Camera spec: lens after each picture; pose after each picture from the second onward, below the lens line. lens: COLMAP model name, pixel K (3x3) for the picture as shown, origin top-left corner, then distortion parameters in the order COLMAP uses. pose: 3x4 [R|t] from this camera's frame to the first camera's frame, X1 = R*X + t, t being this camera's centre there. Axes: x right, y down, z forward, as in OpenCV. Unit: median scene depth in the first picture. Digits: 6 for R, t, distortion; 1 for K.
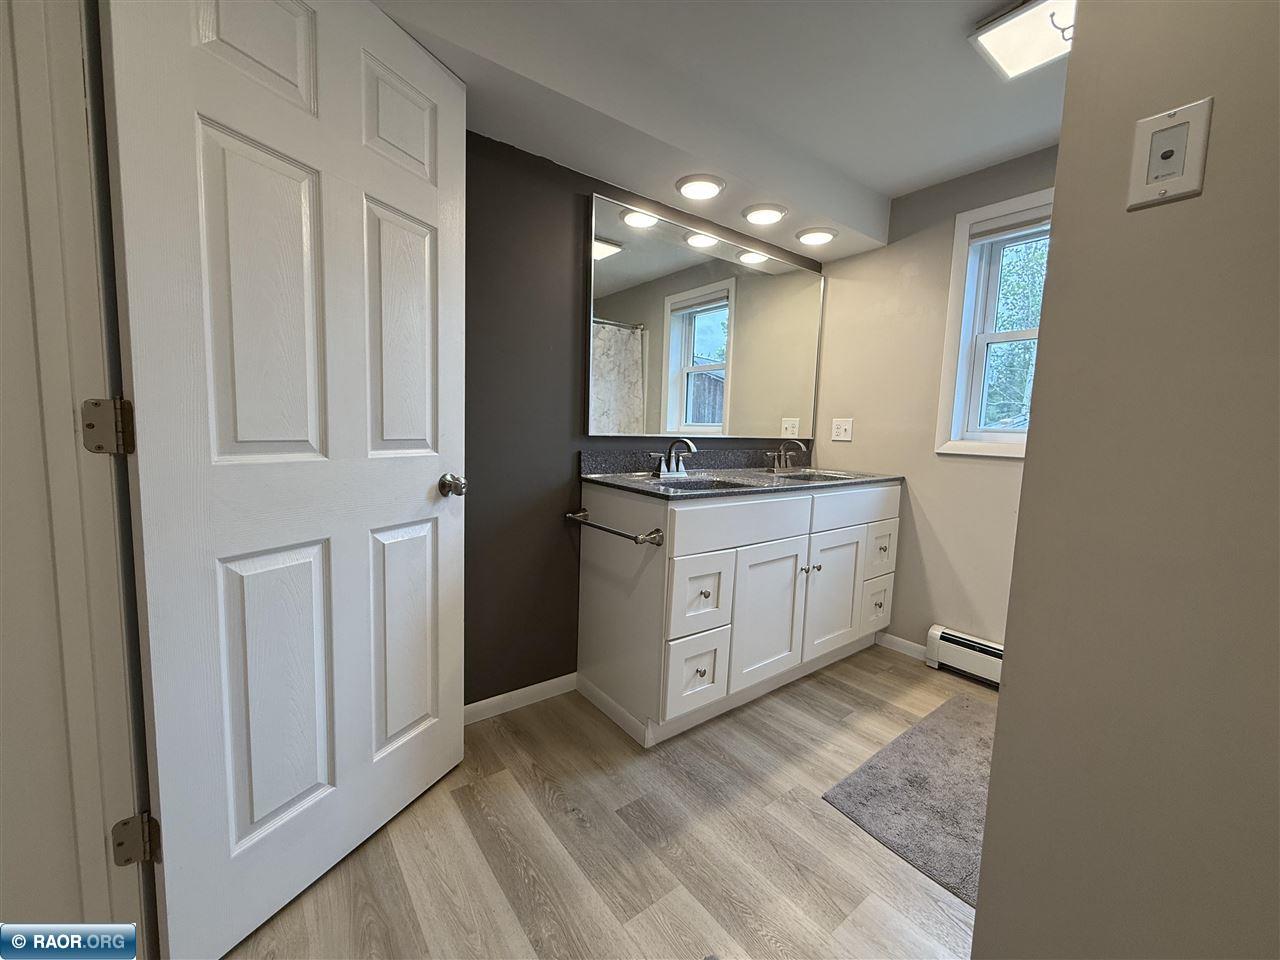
lens RADIAL K [[508.5, 0, 635.4], [0, 508.5, 479.8], [0, 0, 1]] dist [-0.001918, -0.000100]
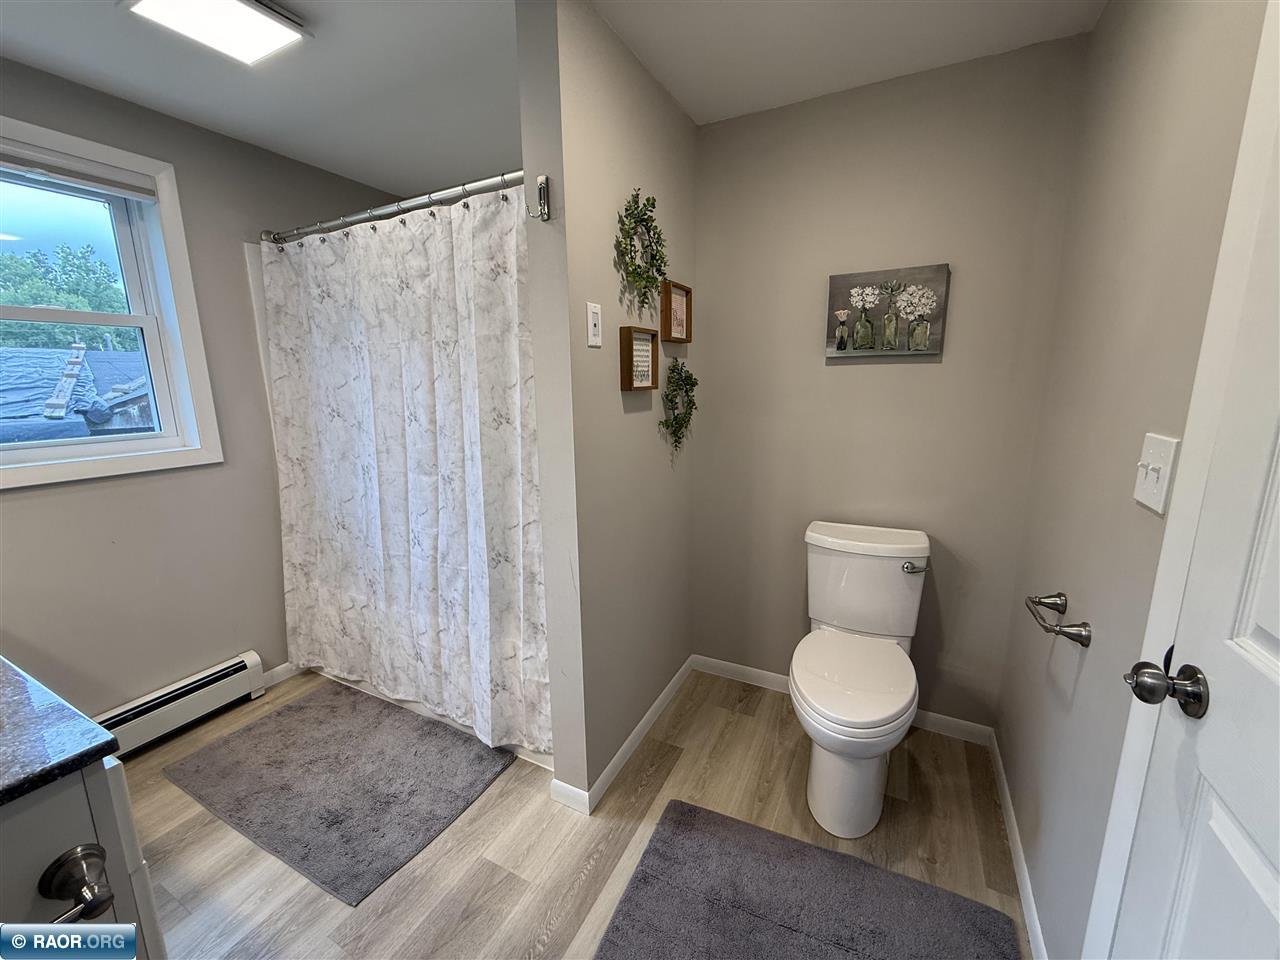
lens RADIAL K [[508.5, 0, 643.5], [0, 508.5, 470.2], [0, 0, 1]] dist [-0.001918, -0.000100]
pose [[-0.432103, -0.185428, 0.882555, -0.501087], [0.093482, 0.964152, 0.248340, -0.268662], [-0.896966, 0.189811, -0.399278, 0.852365]]
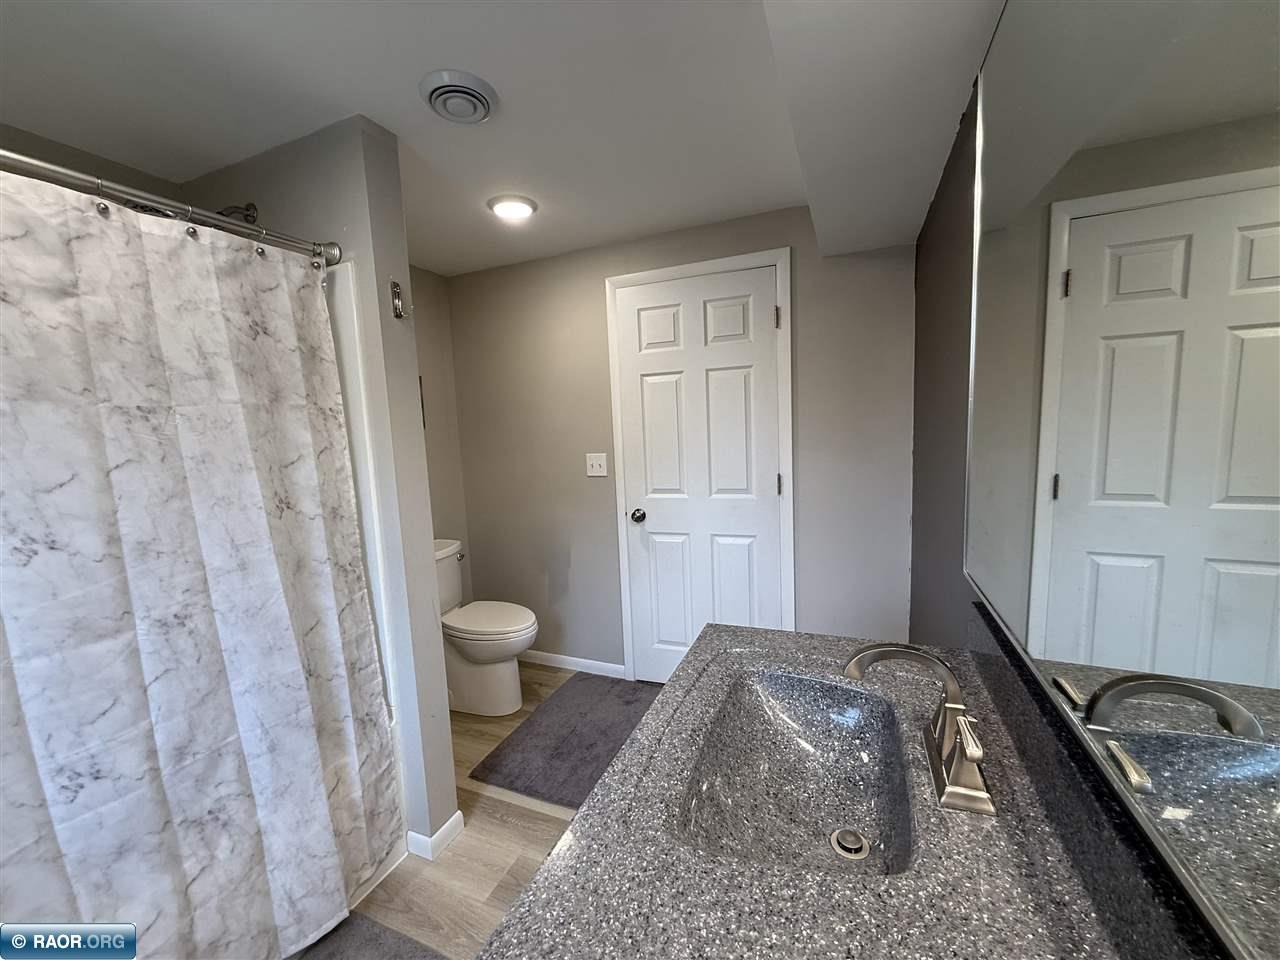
lens RADIAL K [[508.5, 0, 641.9], [0, 508.5, 490.9], [0, 0, 1]] dist [-0.001918, -0.000100]
pose [[-0.866889, 0.083004, -0.491543, 0.562362], [-0.018107, 0.980147, 0.197445, -0.349408], [0.498173, 0.180063, -0.848175, 1.795311]]
